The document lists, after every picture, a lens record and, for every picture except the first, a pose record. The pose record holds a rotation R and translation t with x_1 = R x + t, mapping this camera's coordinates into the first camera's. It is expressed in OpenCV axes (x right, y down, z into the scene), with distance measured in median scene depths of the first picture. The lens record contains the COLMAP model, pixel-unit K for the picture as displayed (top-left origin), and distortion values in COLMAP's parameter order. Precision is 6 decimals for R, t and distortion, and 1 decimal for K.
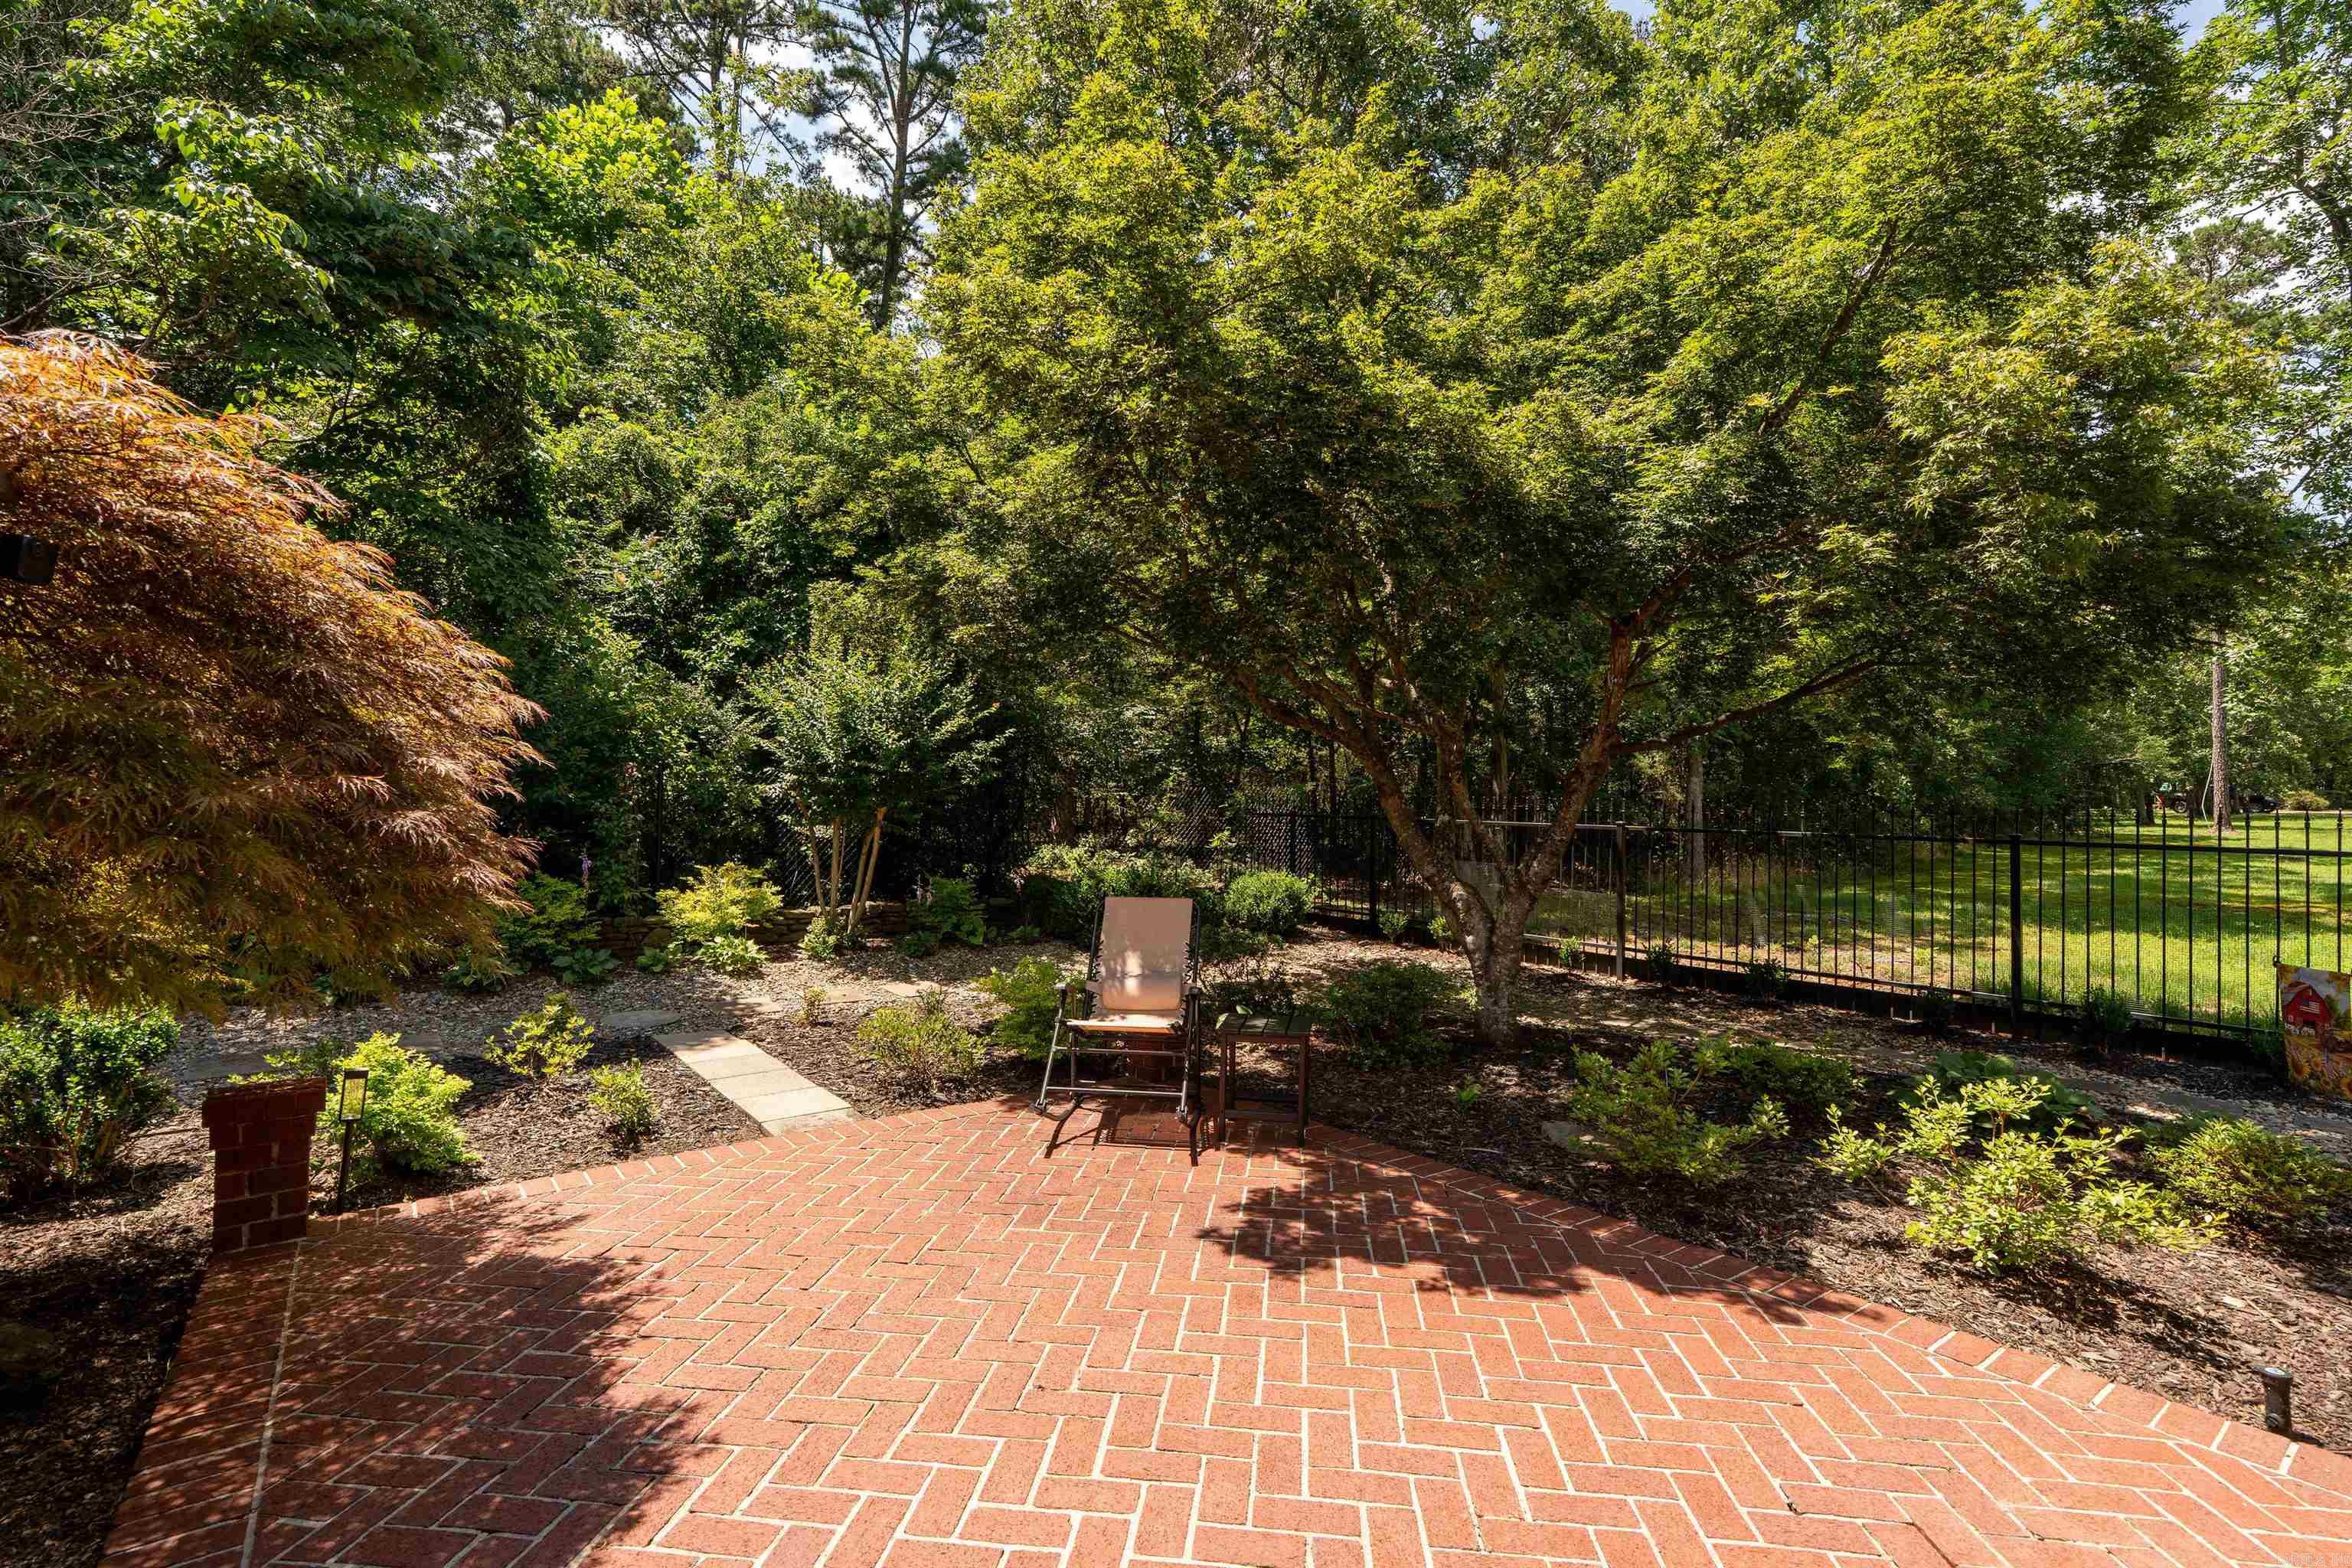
lens RADIAL K [[1054.8, 0, 1160.2], [0, 1054.8, 785.9], [0, 0, 1]] dist [-0.007816, 0.002839]
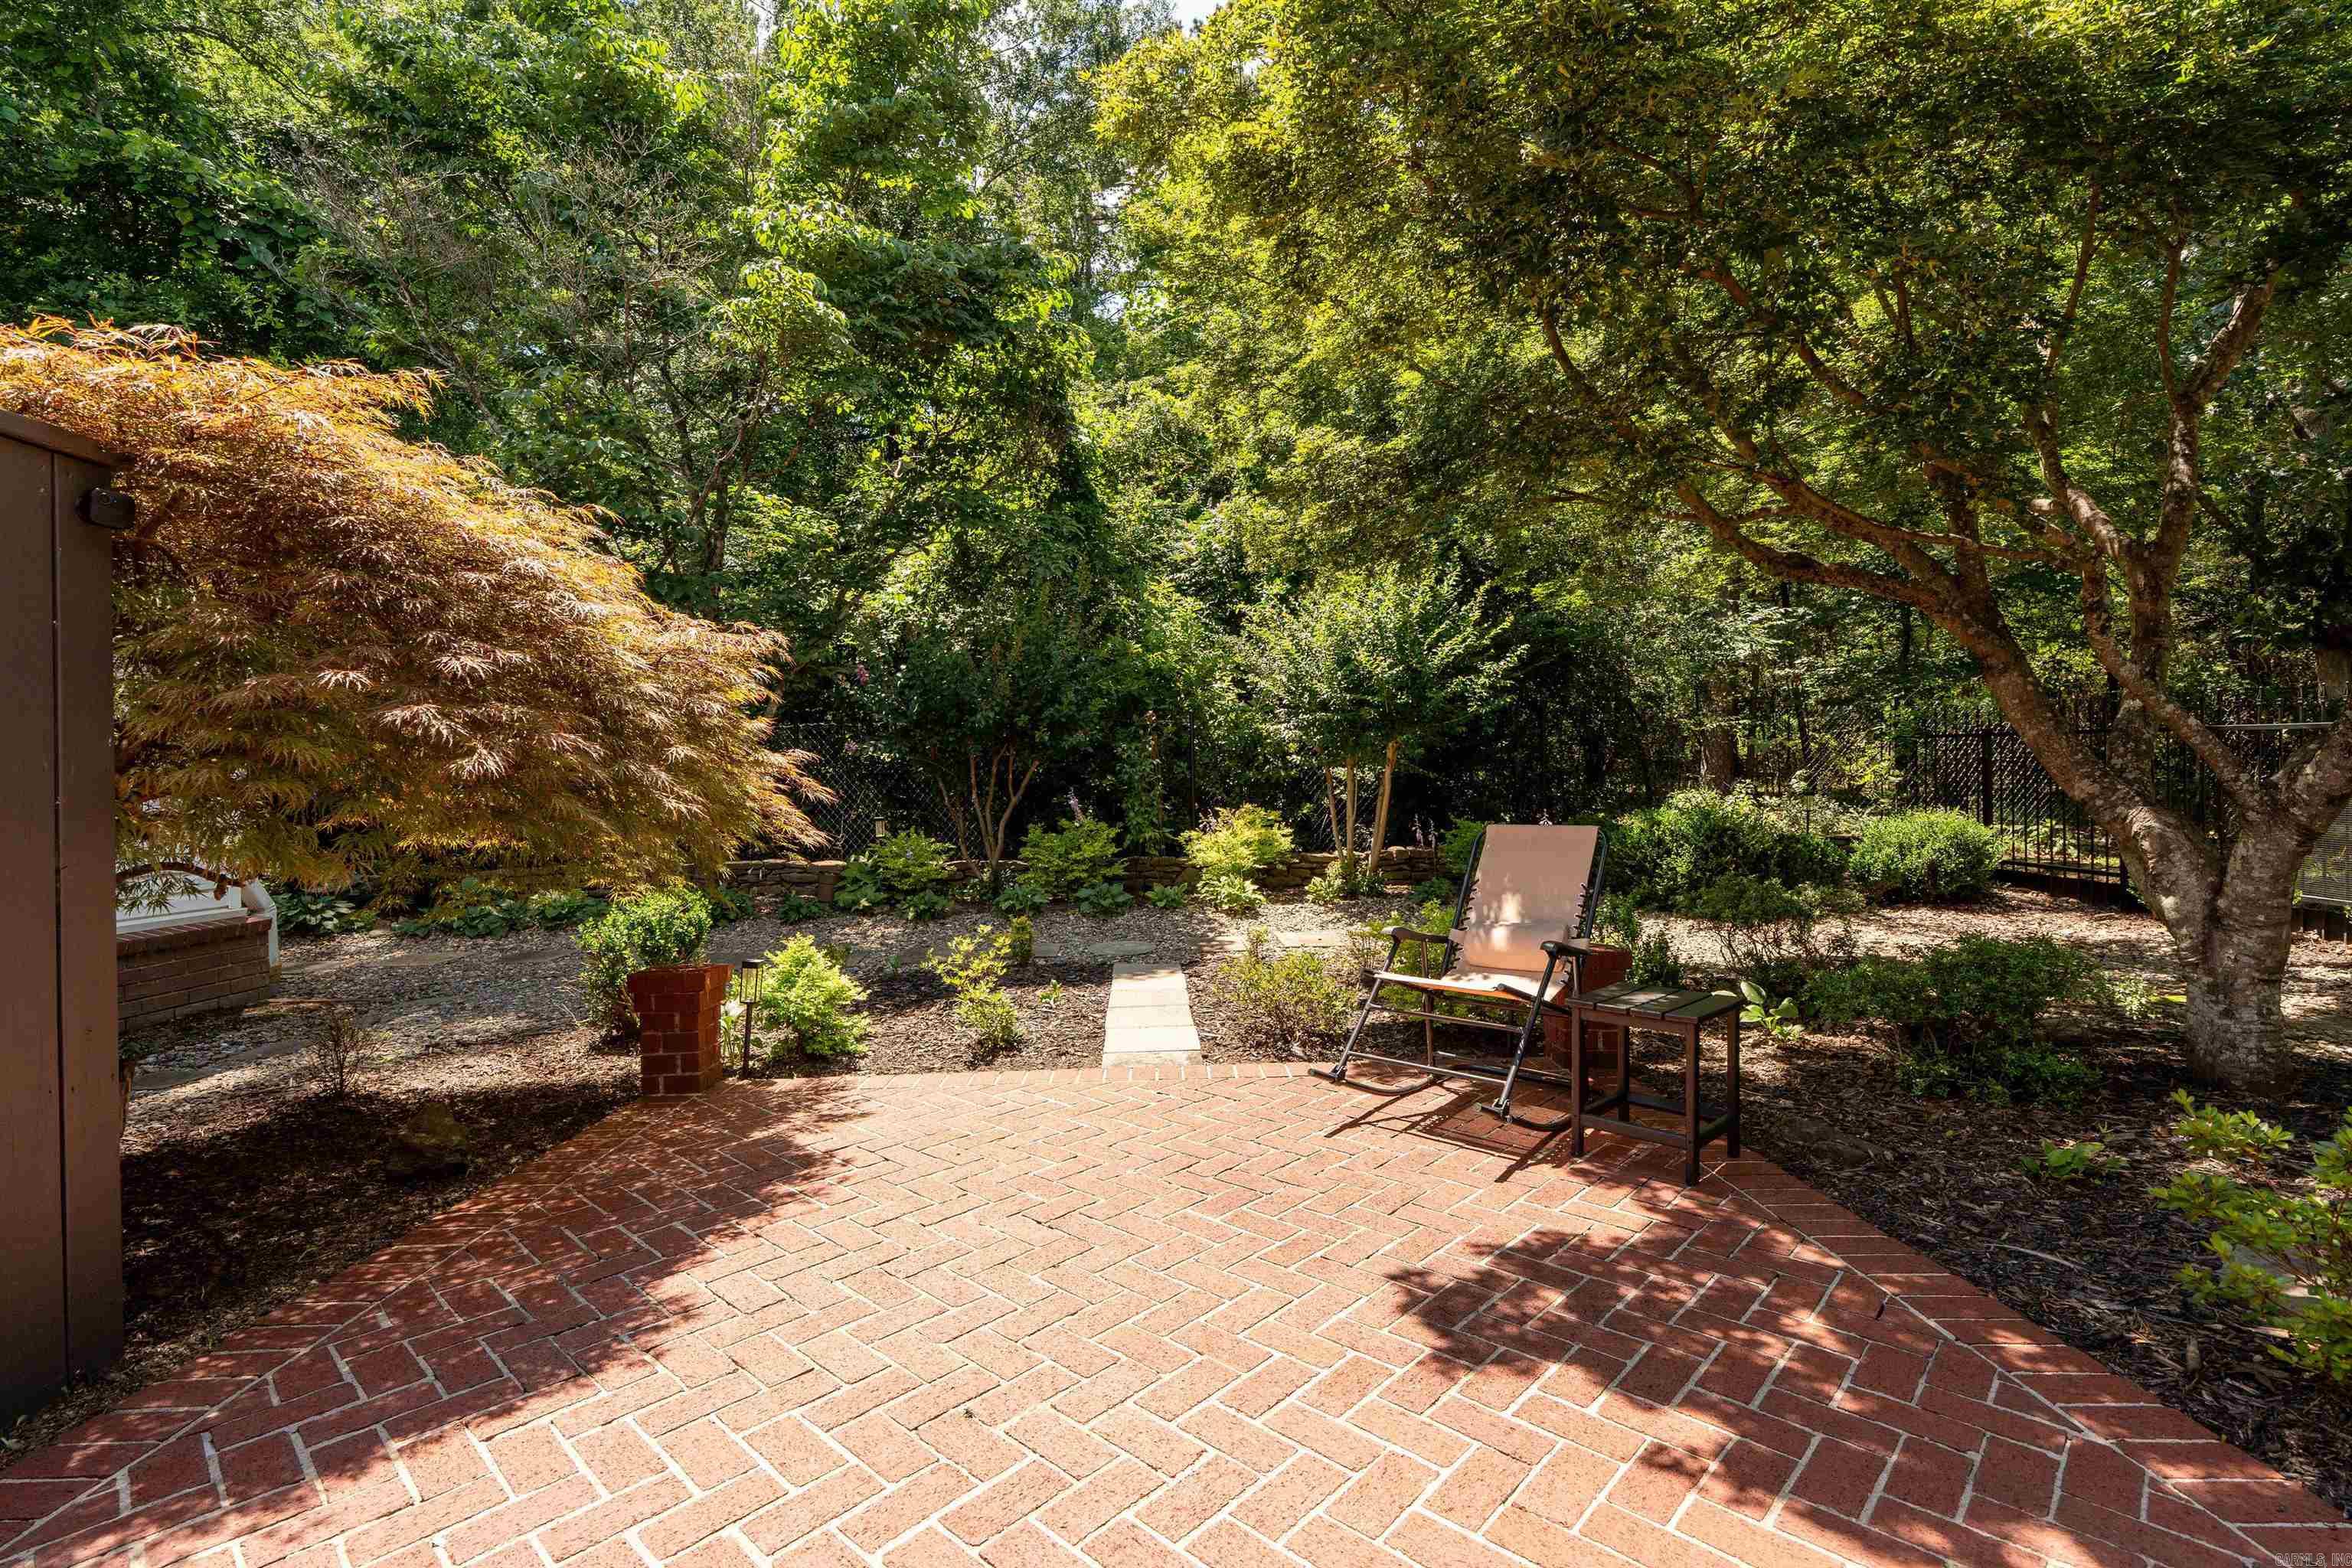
lens RADIAL K [[1054.8, 0, 1177.4], [0, 1054.8, 793.8], [0, 0, 1]] dist [-0.007816, 0.002839]
pose [[0.806853, -0.020769, -0.590387, 0.278326], [0.046504, 0.998514, 0.028429, 0.060646], [0.588919, -0.050393, 0.806619, 0.287588]]
